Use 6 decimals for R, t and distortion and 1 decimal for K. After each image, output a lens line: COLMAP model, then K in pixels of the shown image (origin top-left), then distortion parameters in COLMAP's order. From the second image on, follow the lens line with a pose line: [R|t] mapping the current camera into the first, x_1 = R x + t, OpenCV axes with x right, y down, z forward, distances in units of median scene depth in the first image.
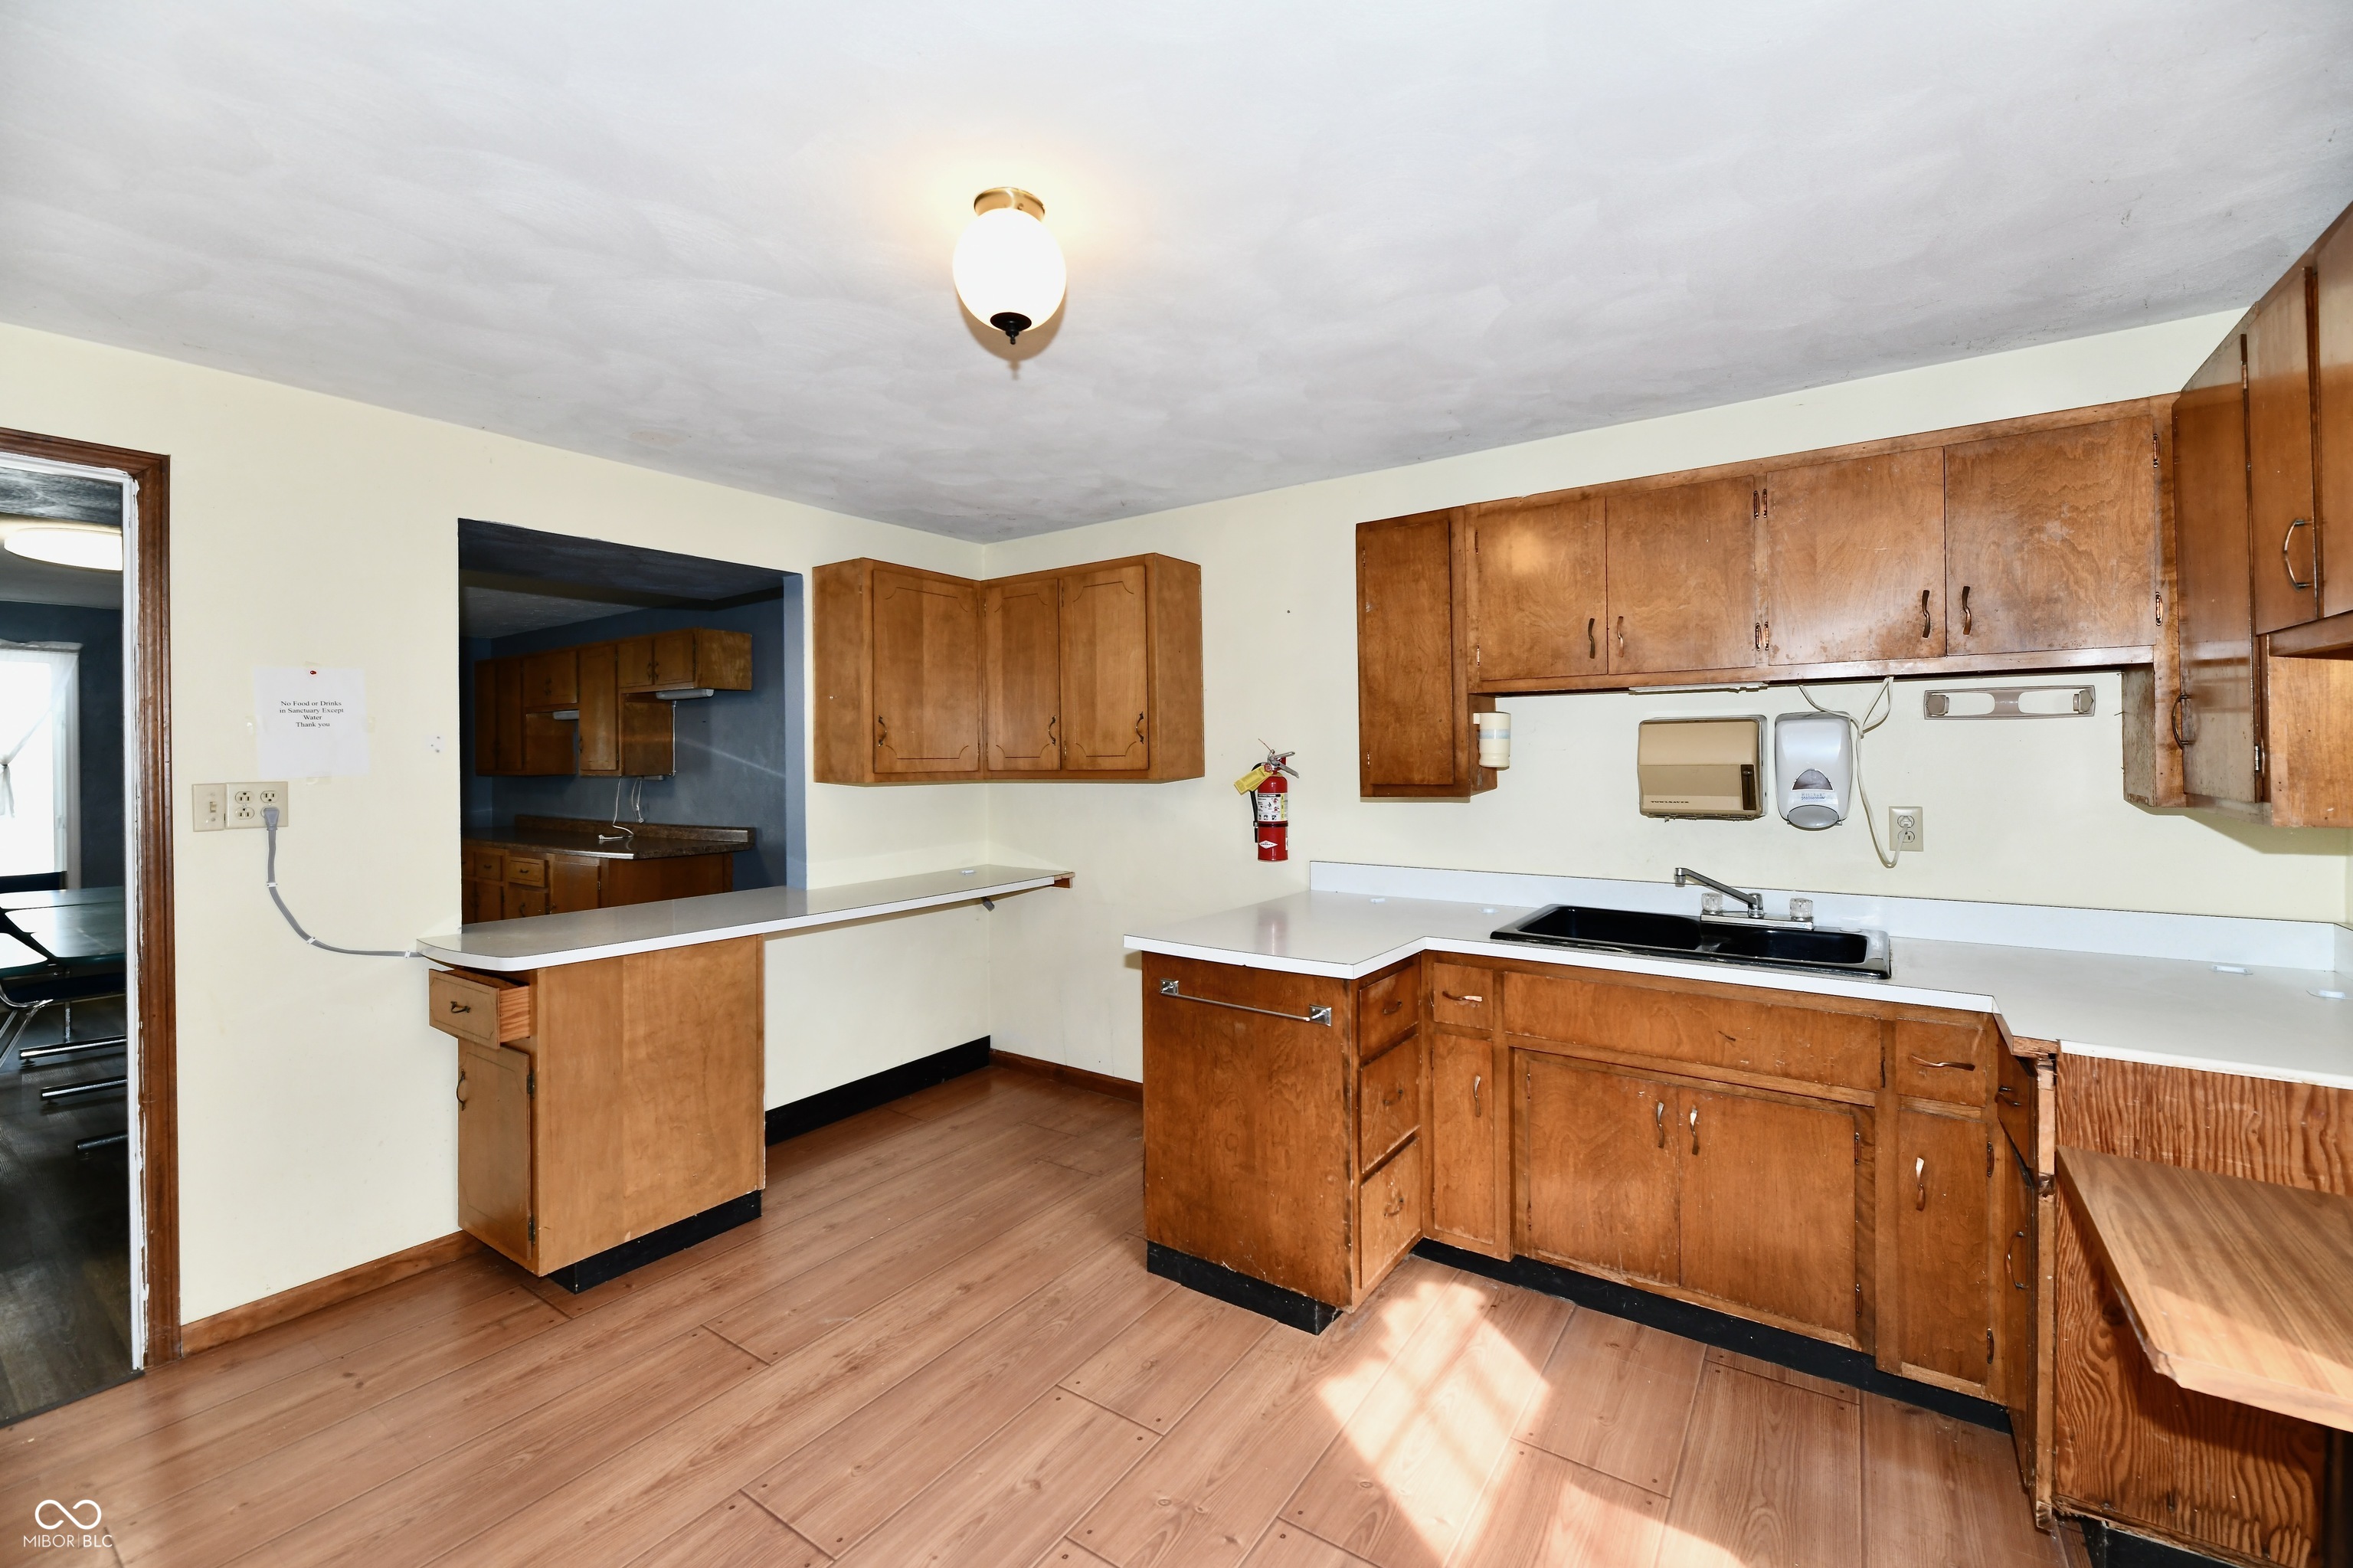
lens RADIAL K [[966.6, 0, 1193.5], [0, 966.6, 751.5], [0, 0, 1]] dist [-0.000895, -0.004695]
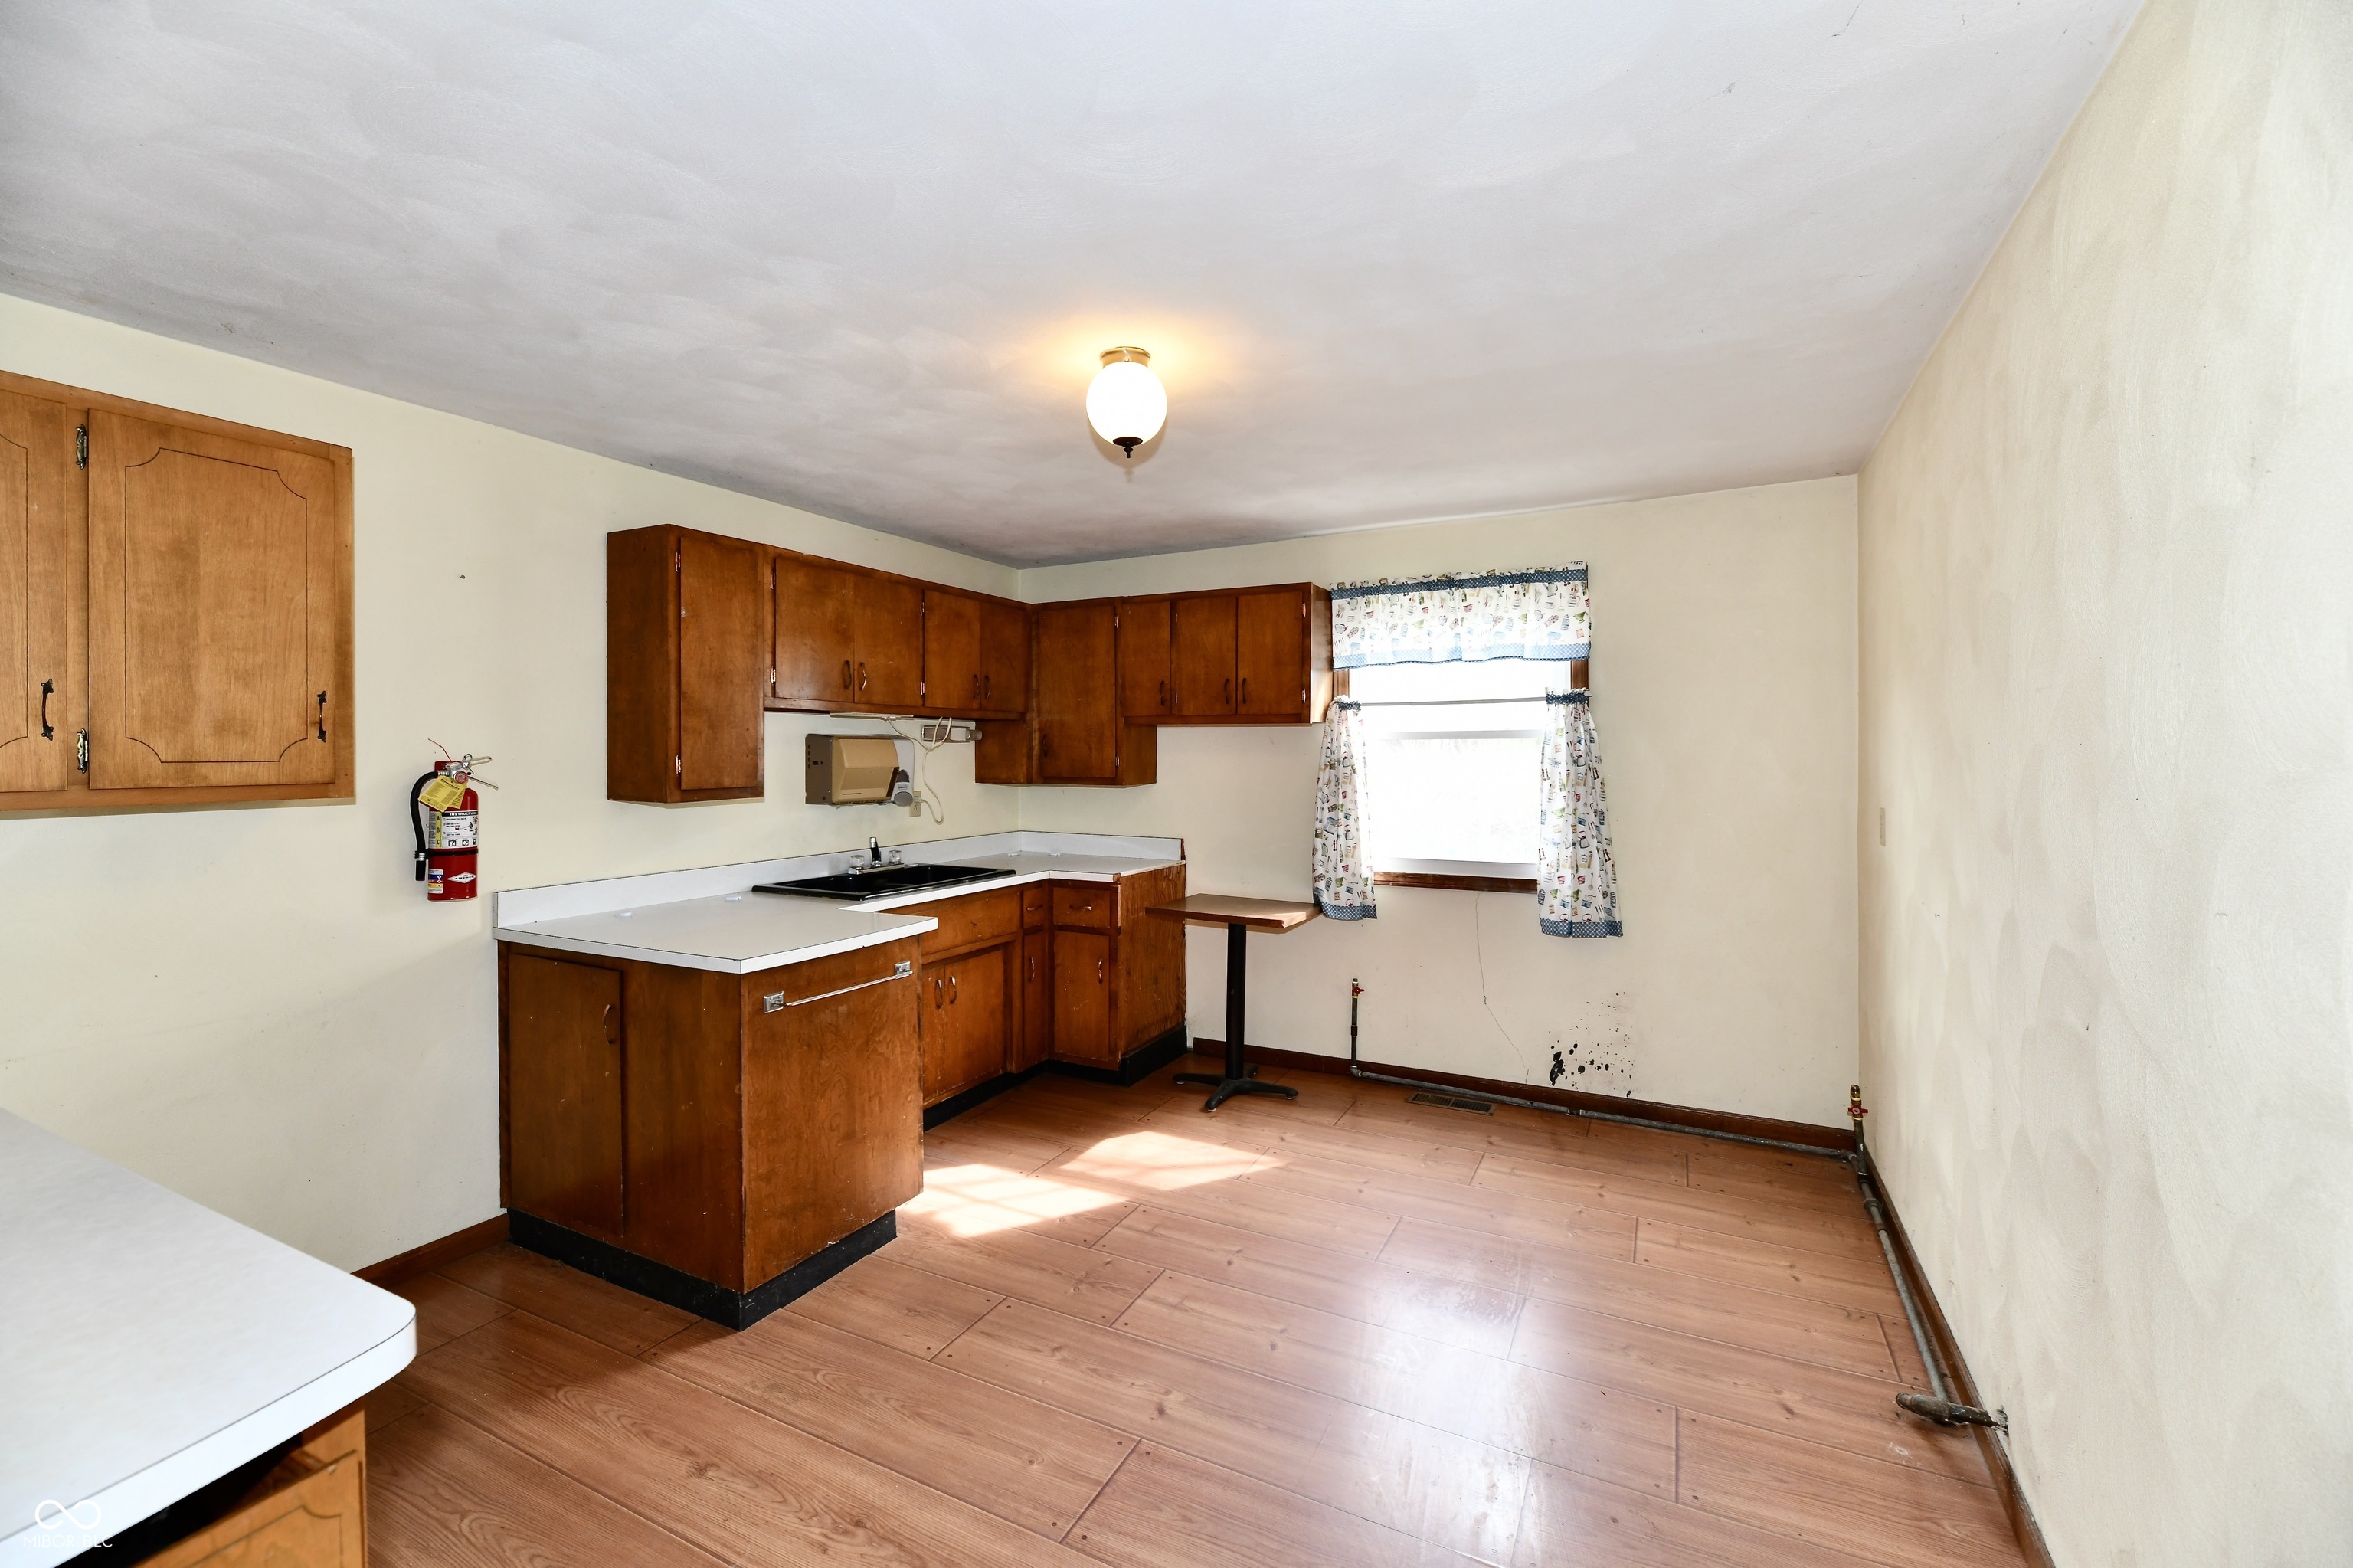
lens RADIAL K [[966.6, 0, 1193.5], [0, 966.6, 751.5], [0, 0, 1]] dist [-0.000895, -0.004695]
pose [[-0.137003, 0.014078, 0.990471, -1.086329], [0.002135, 0.999901, -0.013917, 0.011430], [-0.990568, 0.000208, -0.137020, 0.762633]]
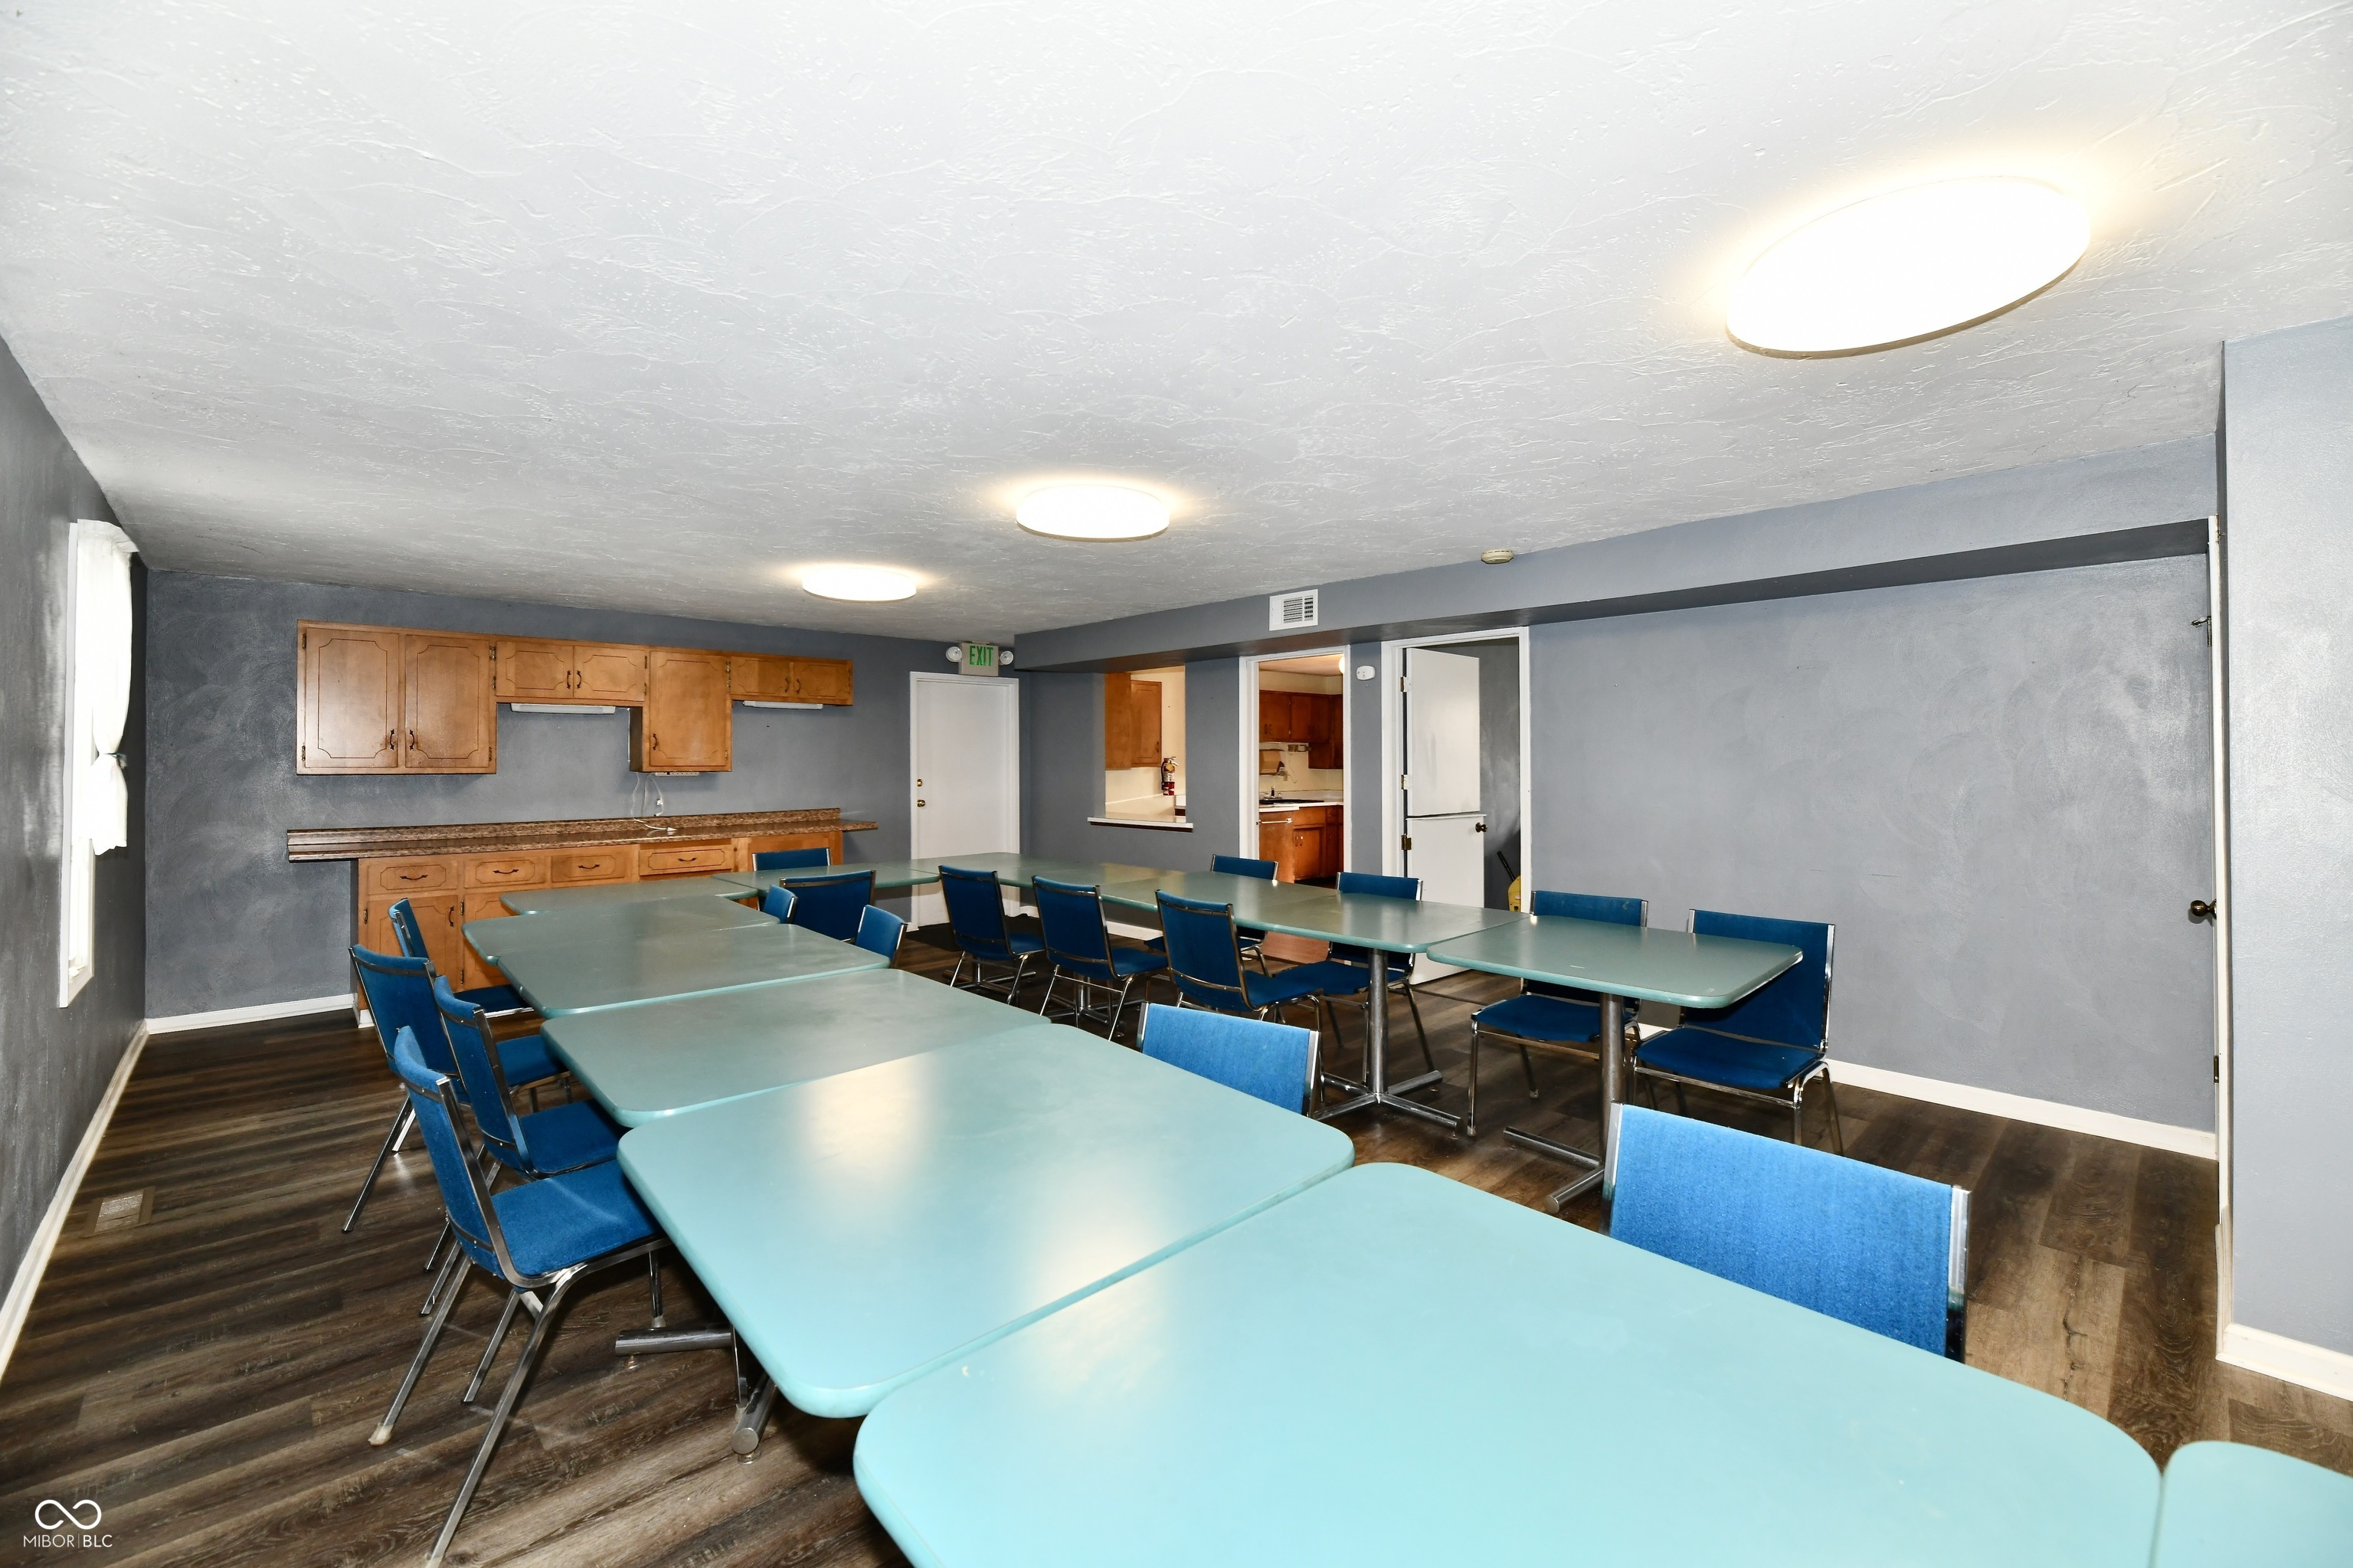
lens RADIAL K [[966.6, 0, 1193.5], [0, 966.6, 751.5], [0, 0, 1]] dist [-0.000895, -0.004695]
pose [[0.204760, 0.019043, 0.978627, -3.823490], [-0.001734, 0.999816, -0.019092, 0.054800], [-0.978811, 0.002213, 0.204755, 0.519858]]
